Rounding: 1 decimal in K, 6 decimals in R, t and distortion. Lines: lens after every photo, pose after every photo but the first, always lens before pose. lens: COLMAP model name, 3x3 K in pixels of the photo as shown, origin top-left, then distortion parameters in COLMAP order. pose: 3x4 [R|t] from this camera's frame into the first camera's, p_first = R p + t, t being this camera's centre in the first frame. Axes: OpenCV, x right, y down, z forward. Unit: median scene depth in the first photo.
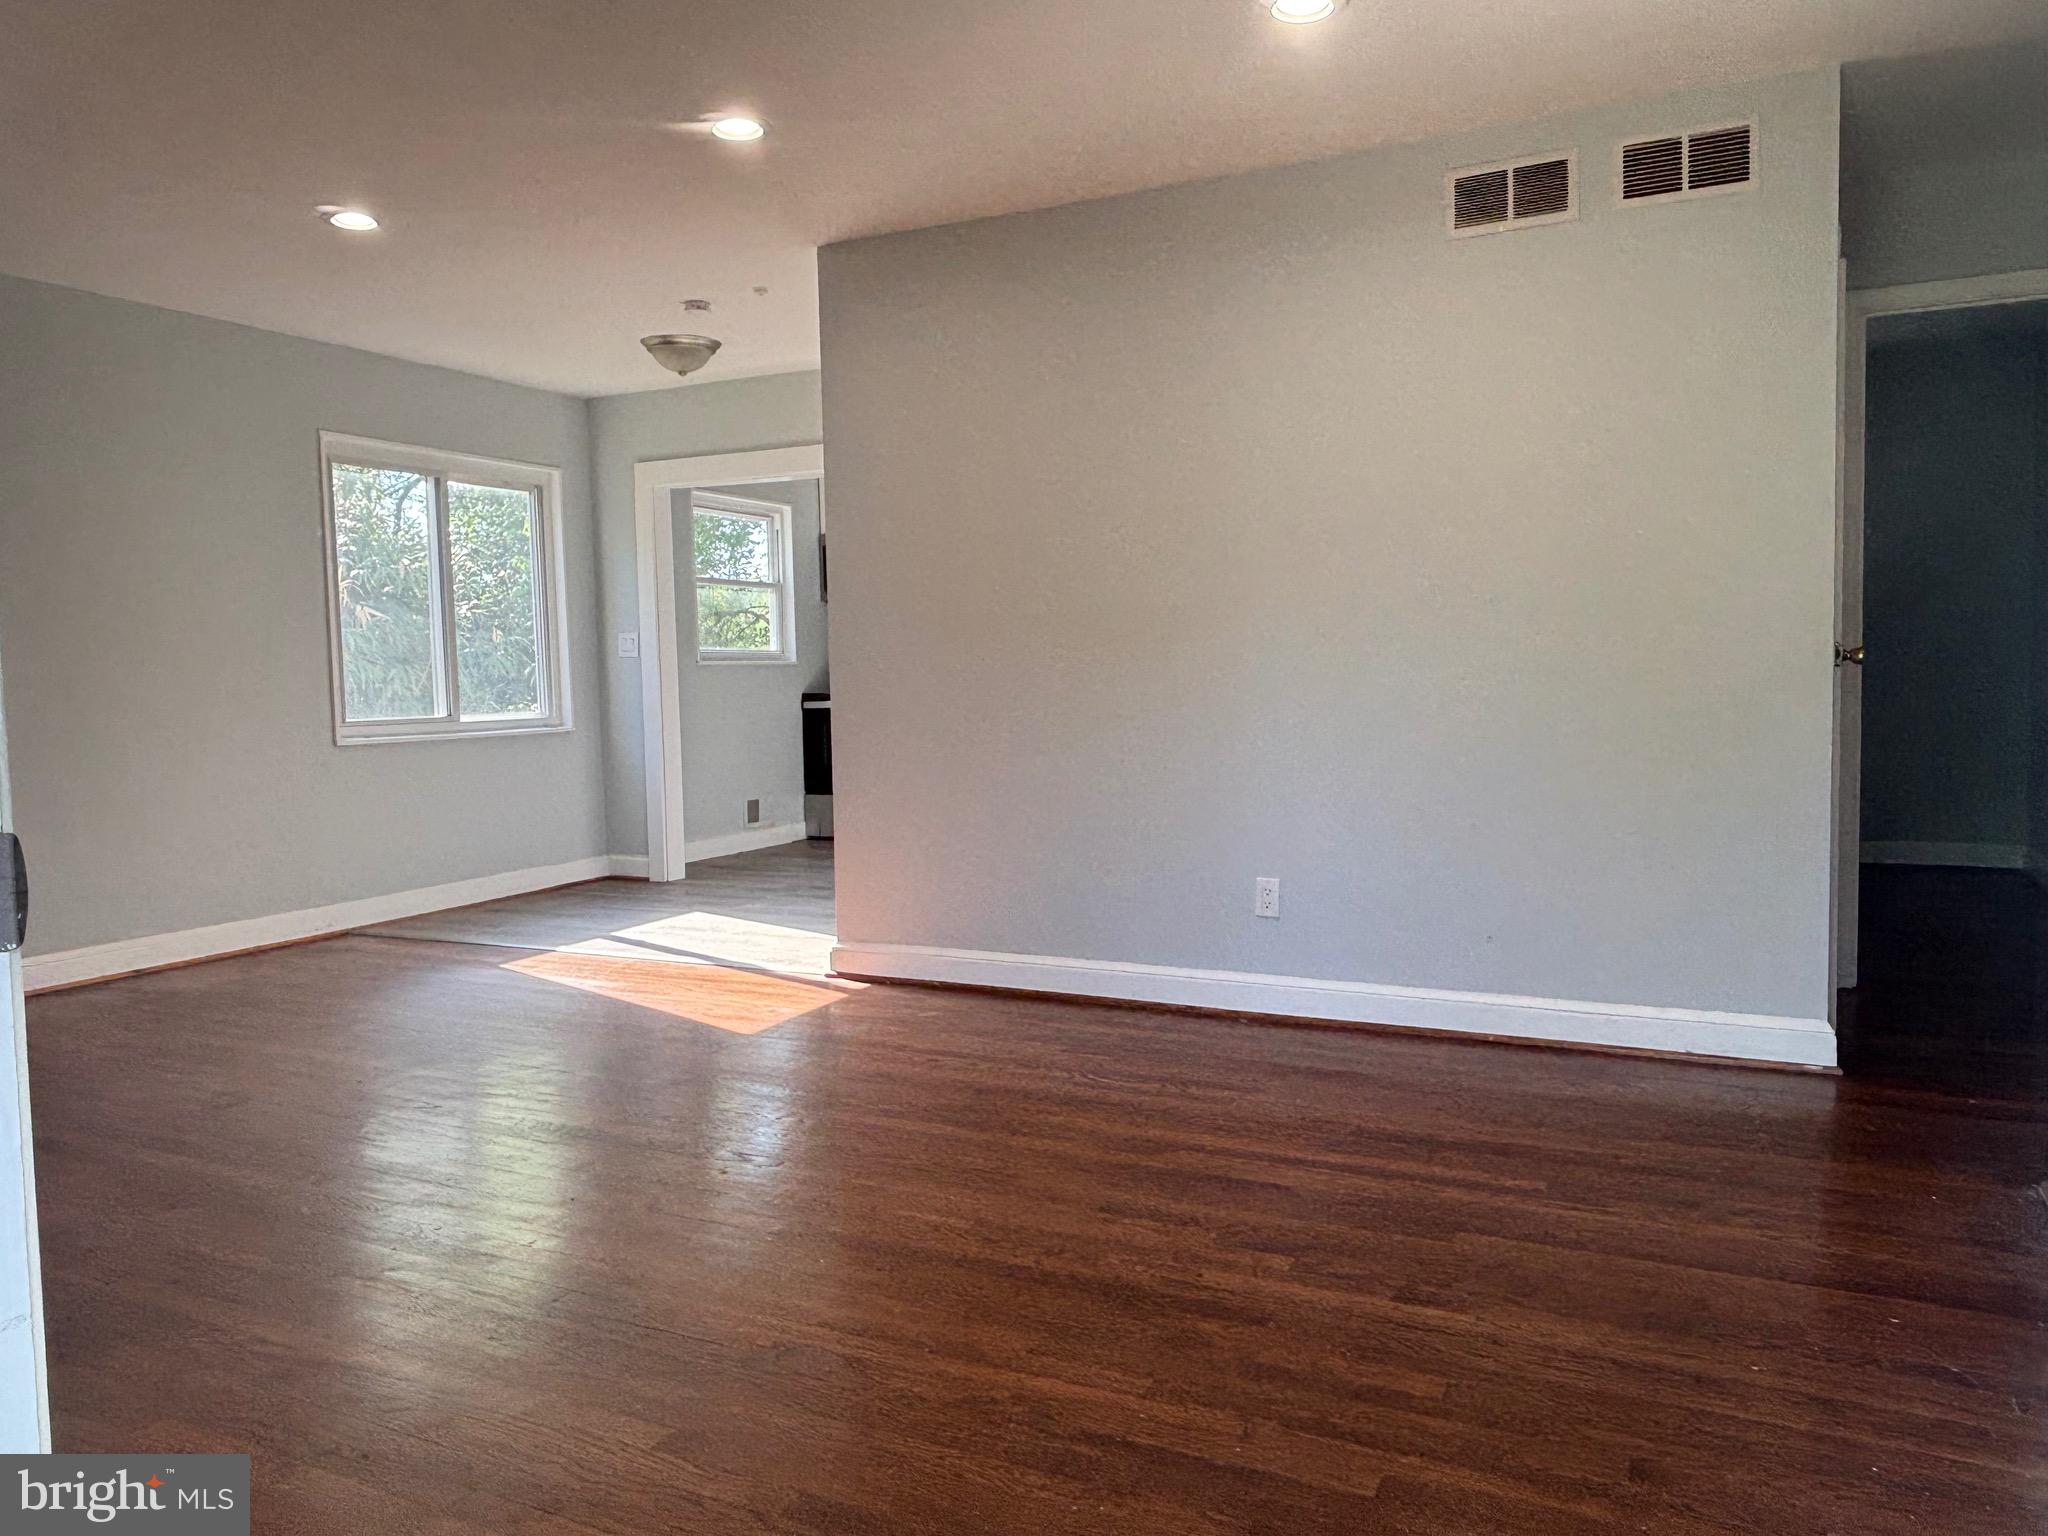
lens RADIAL K [[1451.0, 0, 1024.0], [0, 1451.0, 768.0], [0, 0, 1]] dist [0.006702, -0.005936]
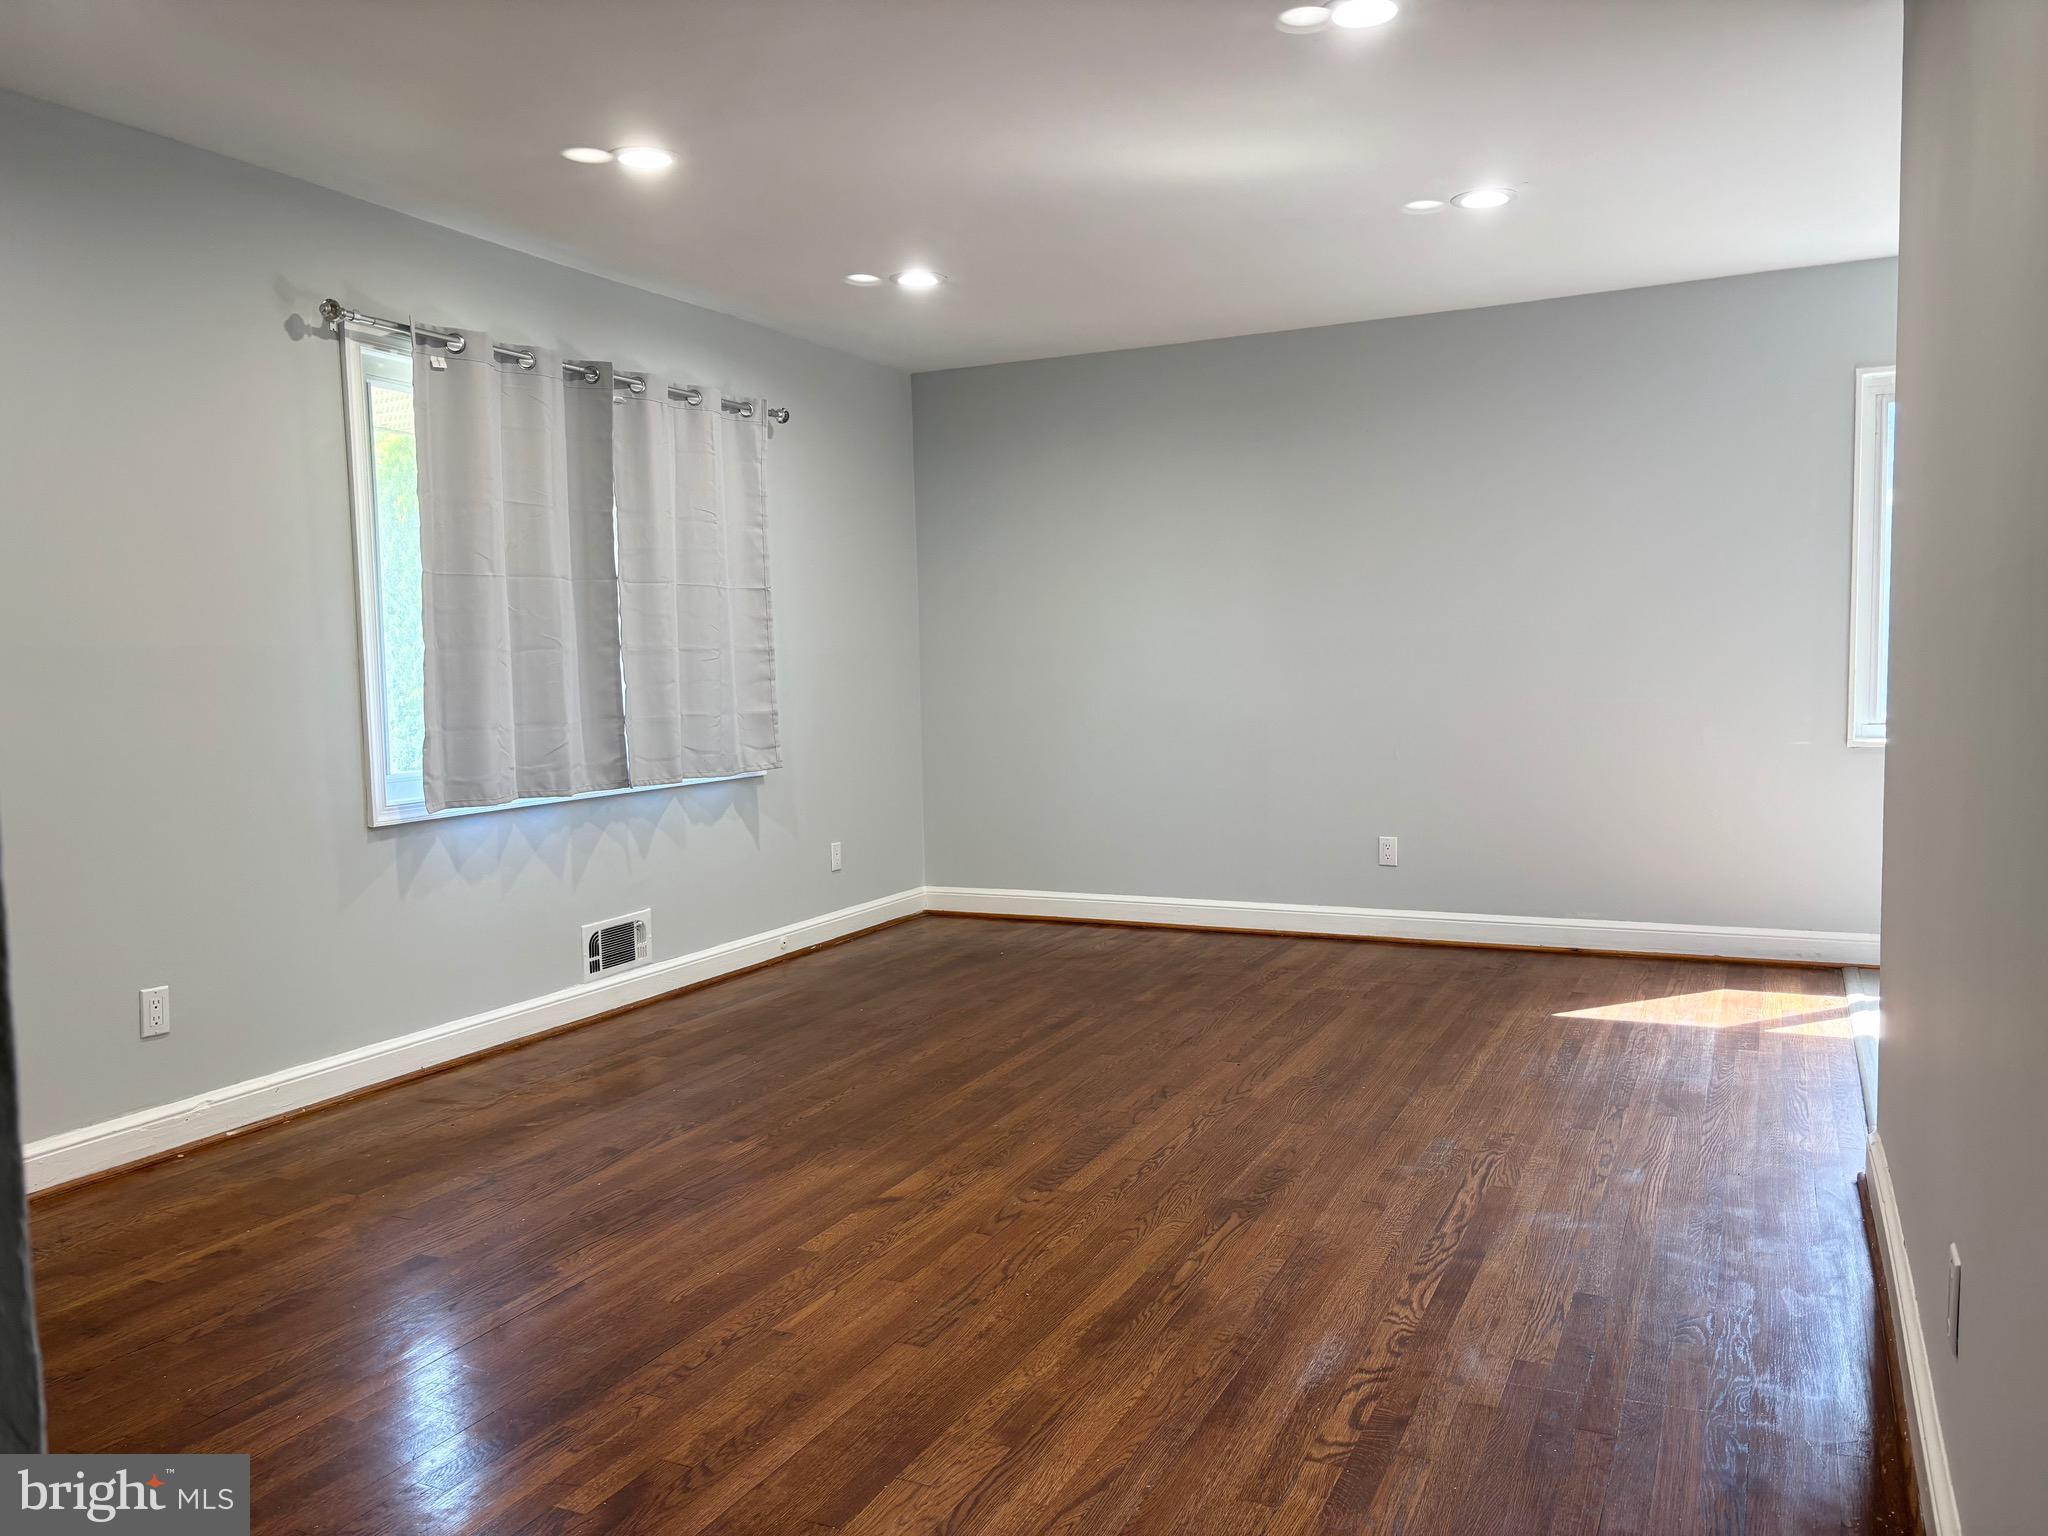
lens RADIAL K [[1545.5, 0, 1024.0], [0, 1545.5, 768.0], [0, 0, 1]] dist [0.077875, -0.108484]
pose [[0.017907, 0.089876, -0.995792, 0.880536], [-0.040972, 0.995181, 0.089085, -0.135532], [0.999000, 0.039204, 0.021503, 1.050059]]
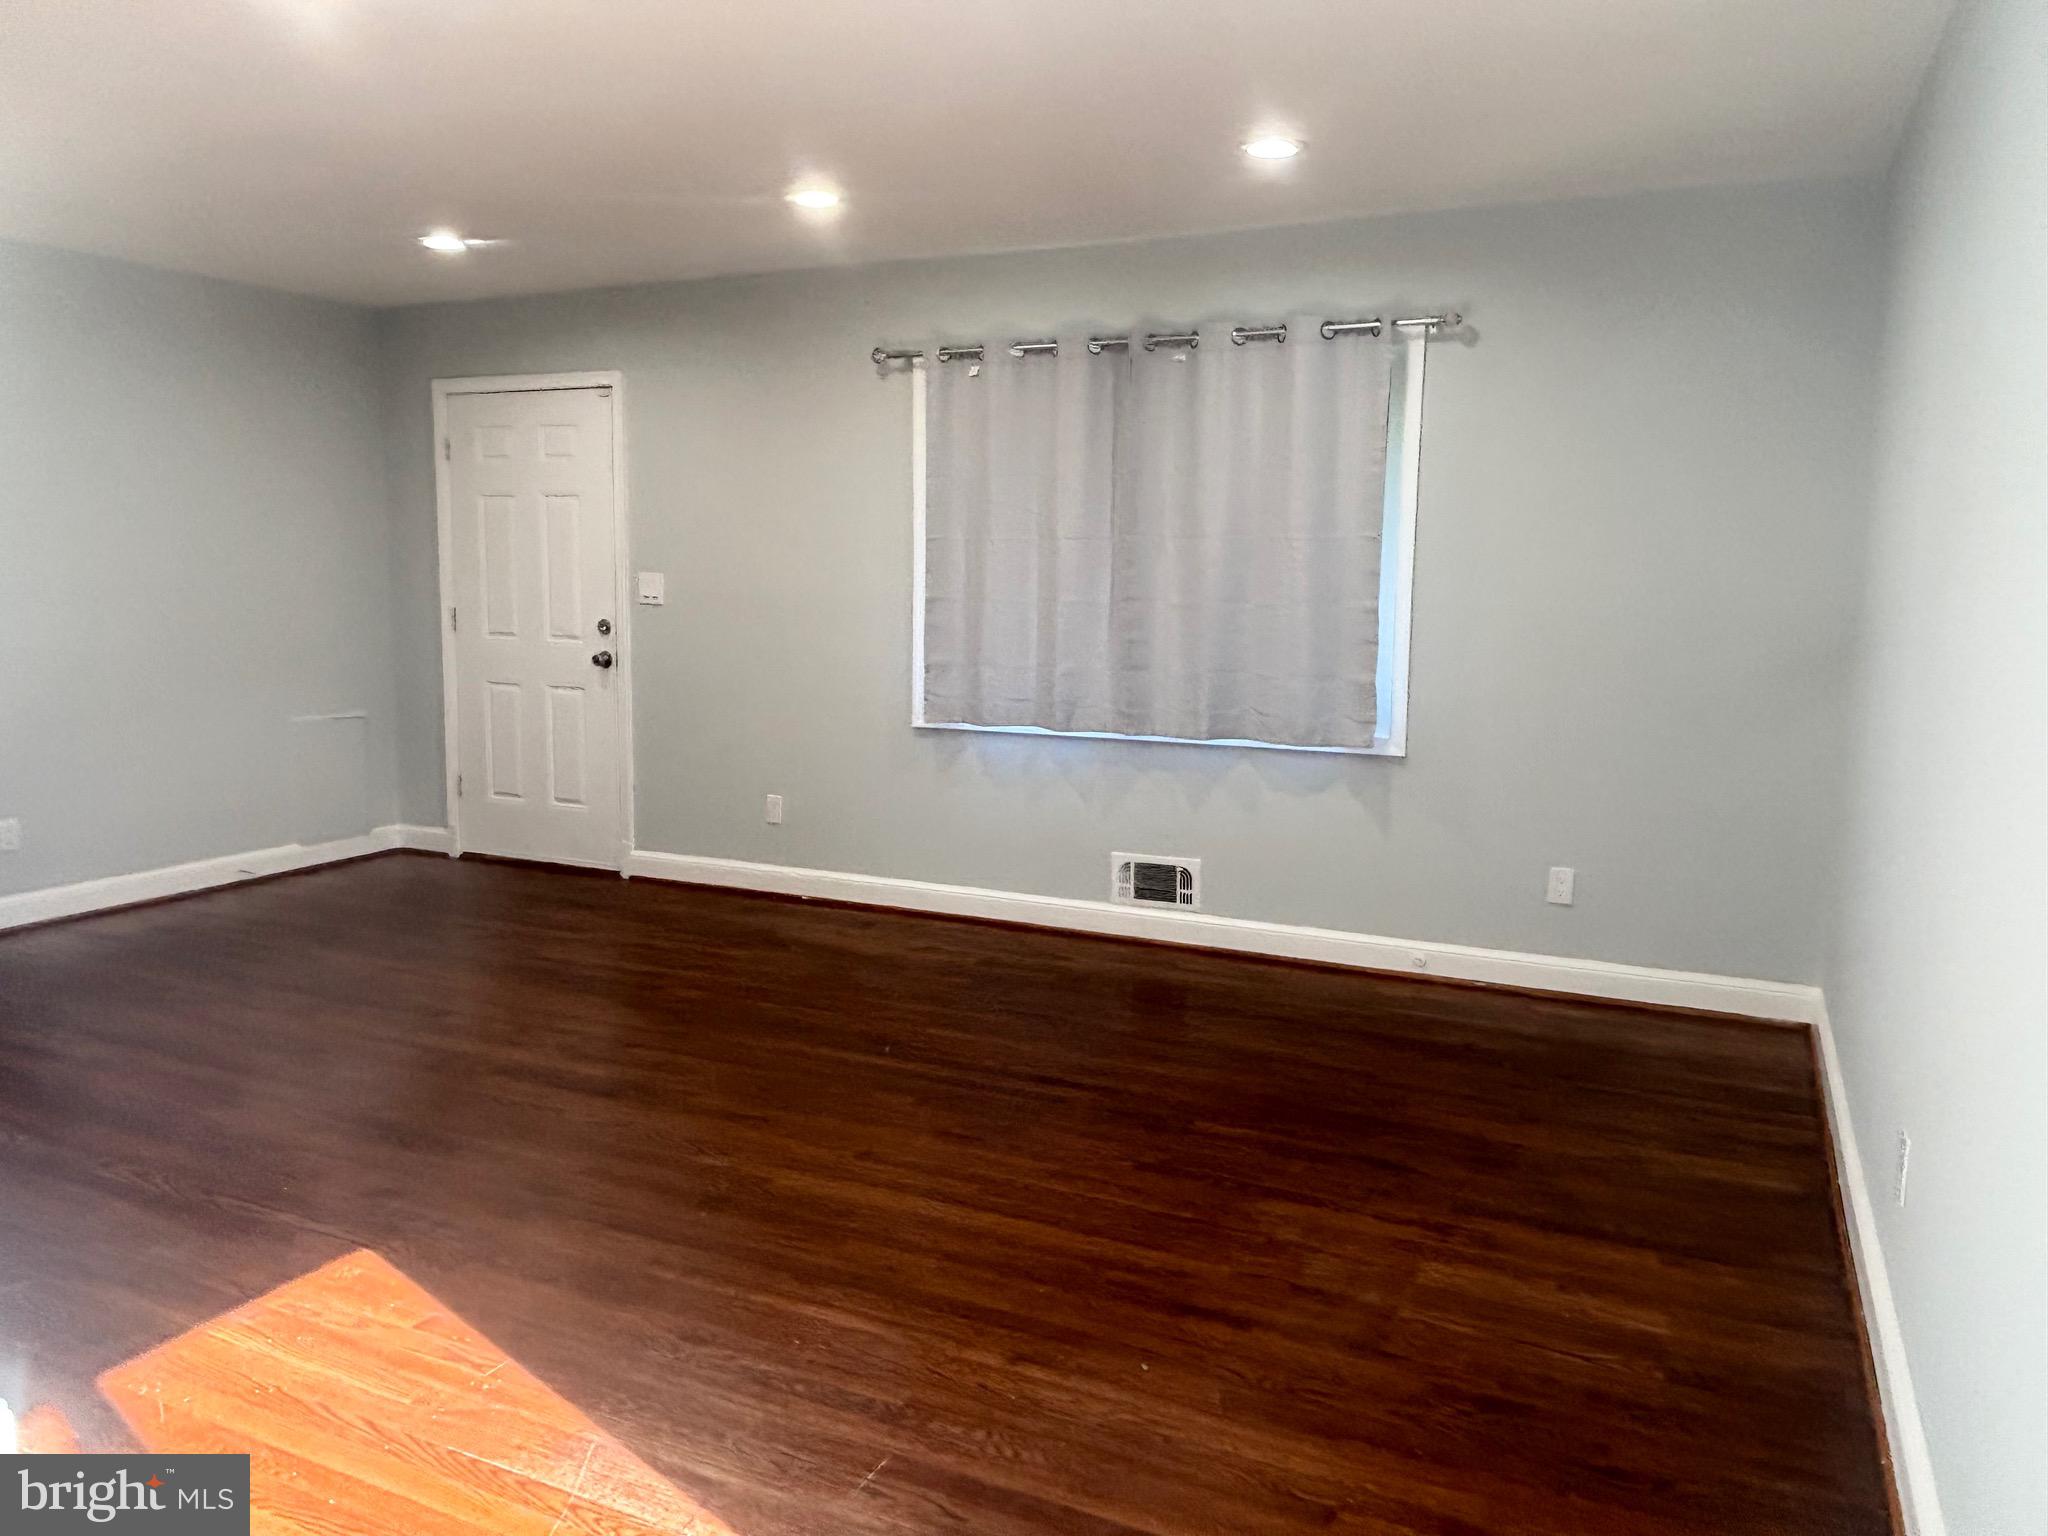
lens RADIAL K [[1451.0, 0, 1024.0], [0, 1451.0, 768.0], [0, 0, 1]] dist [0.006702, -0.005936]
pose [[-0.999694, 0.008705, -0.023136, -0.703679], [0.004136, 0.981655, 0.190623, -0.230404], [0.024371, 0.190469, -0.981391, 2.345665]]
